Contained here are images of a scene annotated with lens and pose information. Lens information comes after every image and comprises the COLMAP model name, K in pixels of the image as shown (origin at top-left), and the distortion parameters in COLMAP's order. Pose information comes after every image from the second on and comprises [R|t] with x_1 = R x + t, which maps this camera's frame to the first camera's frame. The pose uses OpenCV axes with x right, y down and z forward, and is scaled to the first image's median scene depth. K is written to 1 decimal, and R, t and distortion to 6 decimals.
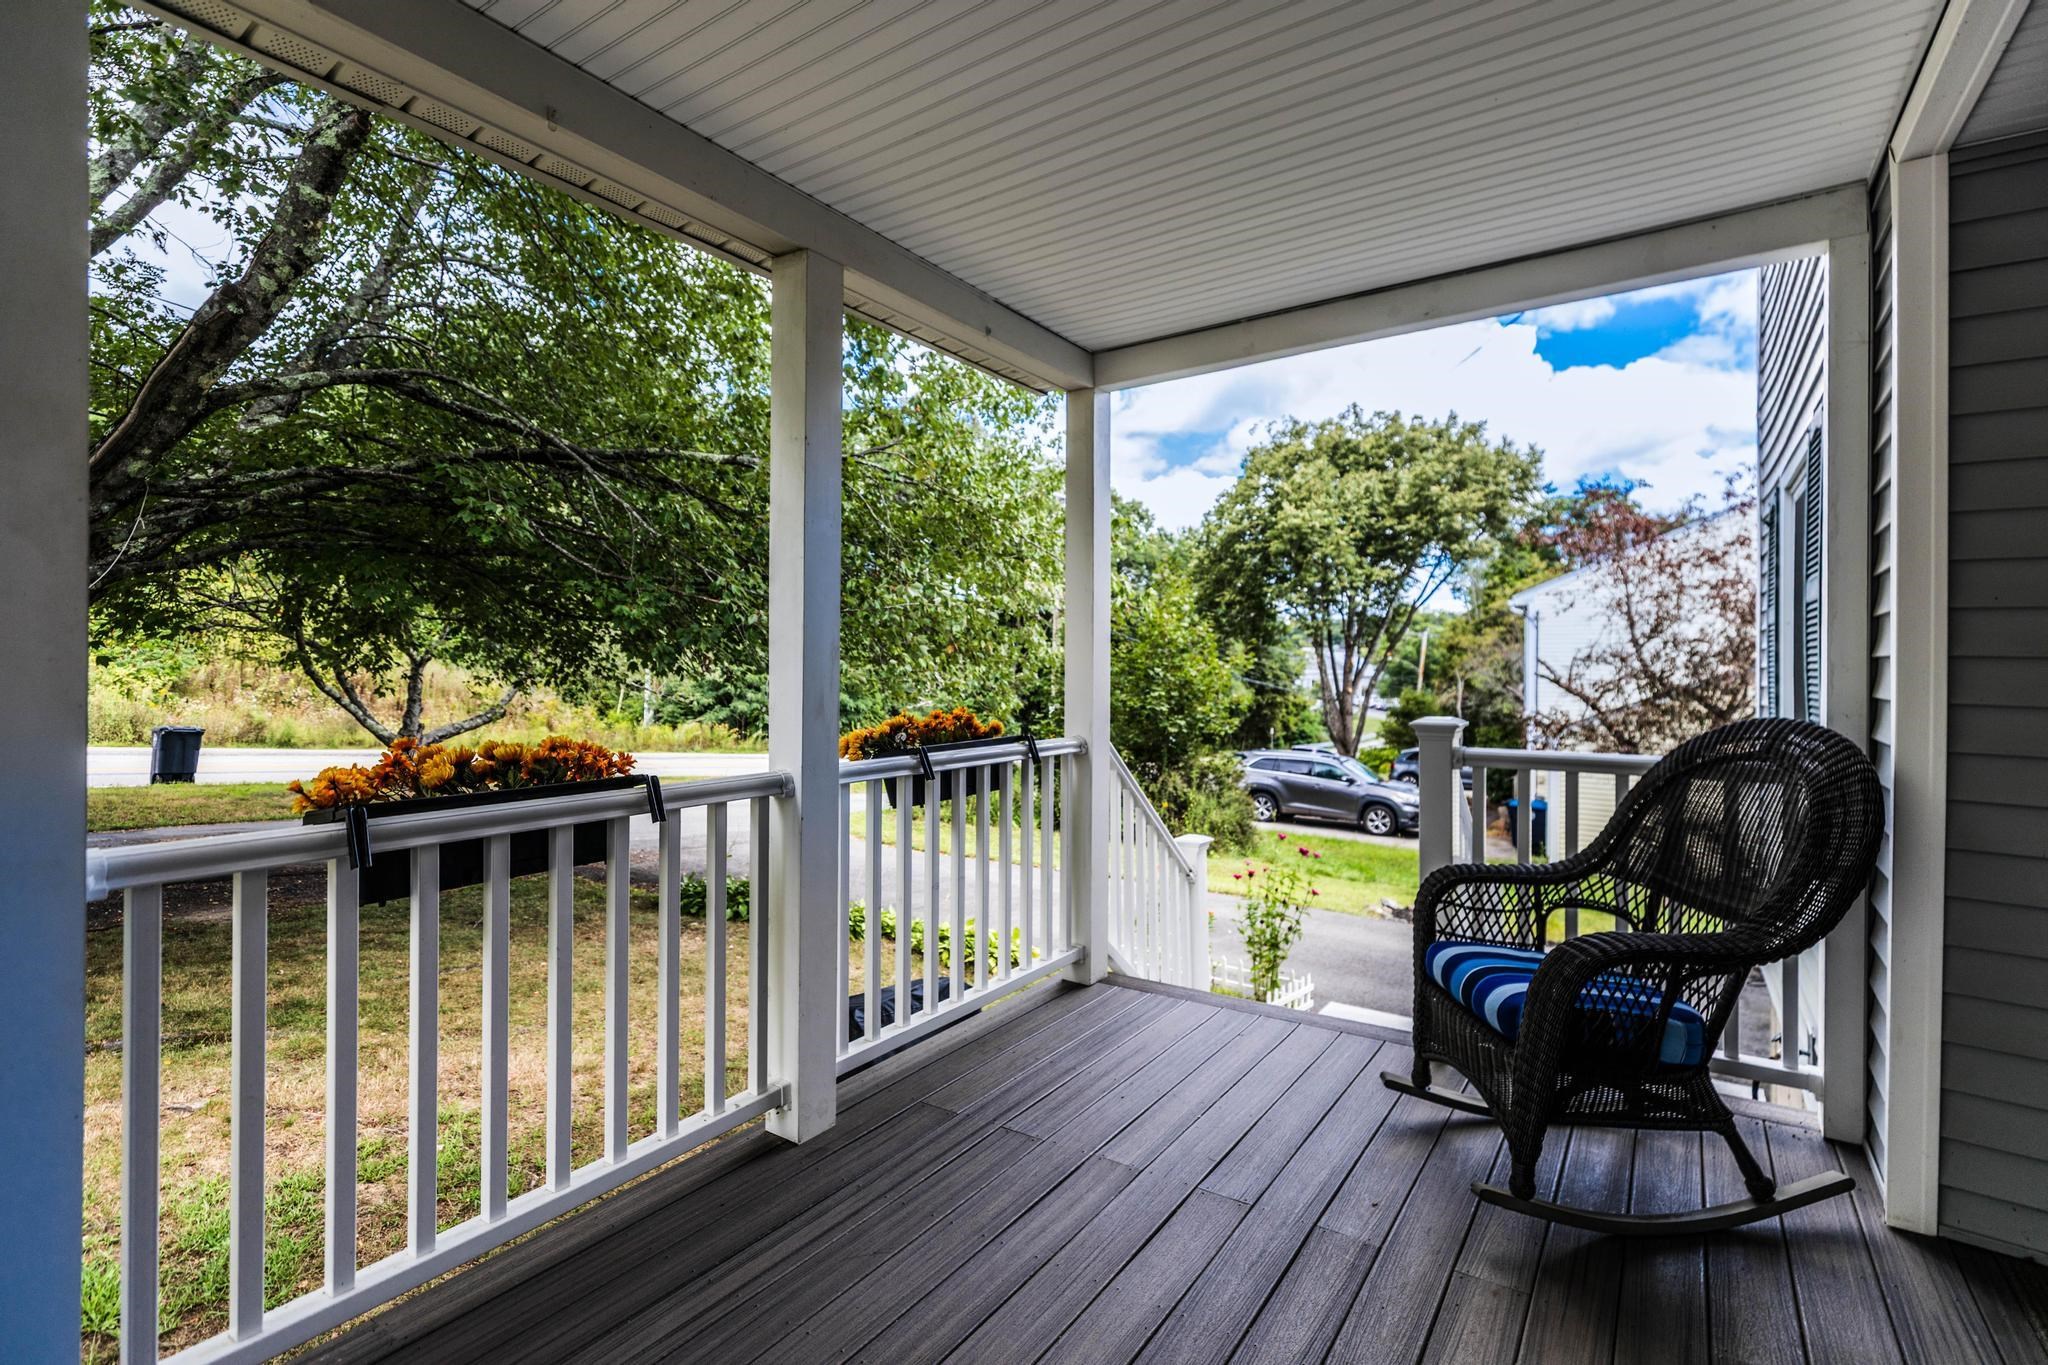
lens RADIAL K [[926.0, 0, 1031.6], [0, 926.0, 662.7], [0, 0, 1]] dist [0.014663, -0.000766]
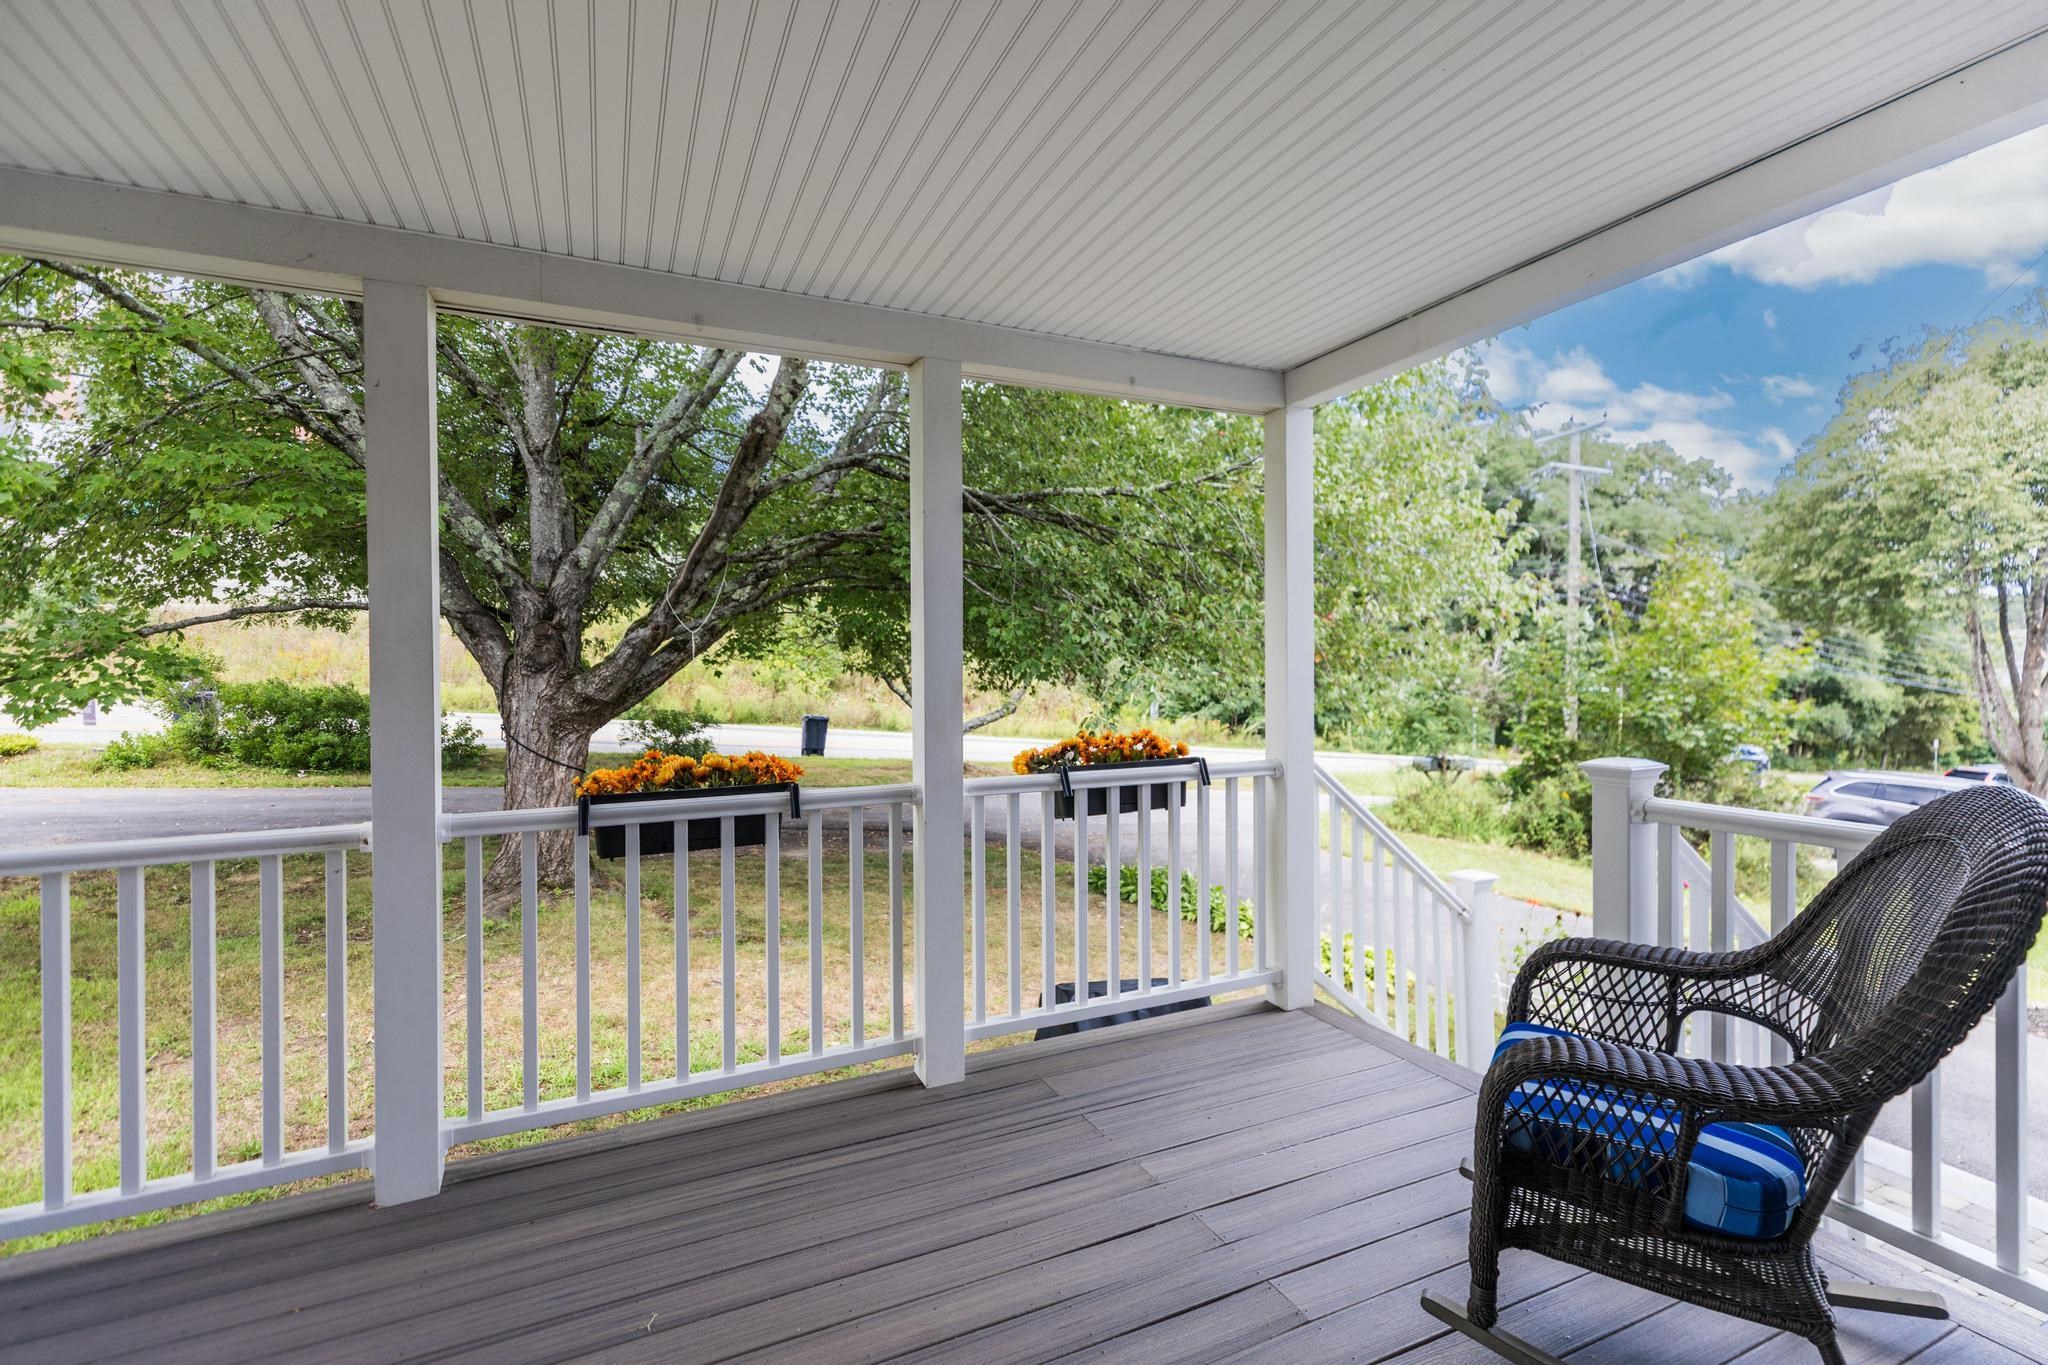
lens RADIAL K [[926.0, 0, 1078.6], [0, 926.0, 662.0], [0, 0, 1]] dist [0.014663, -0.000766]
pose [[0.862108, -0.009738, -0.506631, 0.308025], [0.013379, 0.999904, 0.003547, -0.026189], [0.506548, -0.009836, 0.862156, 0.027365]]
